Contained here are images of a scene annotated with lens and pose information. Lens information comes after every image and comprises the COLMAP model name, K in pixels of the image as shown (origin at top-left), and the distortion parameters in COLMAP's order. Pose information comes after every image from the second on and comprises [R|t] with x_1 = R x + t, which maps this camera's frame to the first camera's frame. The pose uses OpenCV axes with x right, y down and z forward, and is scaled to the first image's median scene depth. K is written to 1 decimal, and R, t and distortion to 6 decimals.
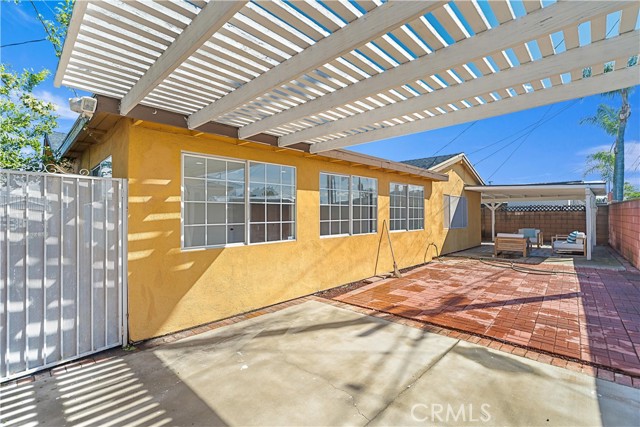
lens RADIAL K [[291.0, 0, 321.2], [0, 291.0, 213.7], [0, 0, 1]] dist [0.004006, -0.000021]
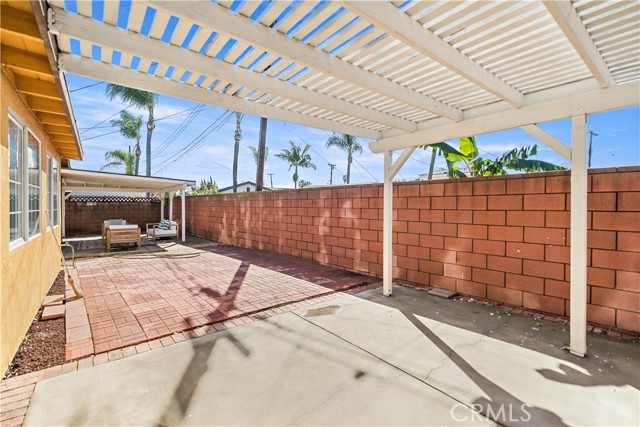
lens RADIAL K [[291.0, 0, 321.5], [0, 291.0, 211.0], [0, 0, 1]] dist [0.004006, -0.000021]
pose [[0.141877, -0.014793, 0.989774, -0.503788], [-0.003819, 0.999873, 0.015492, 0.015329], [-0.989877, -0.005978, 0.141802, 0.570119]]
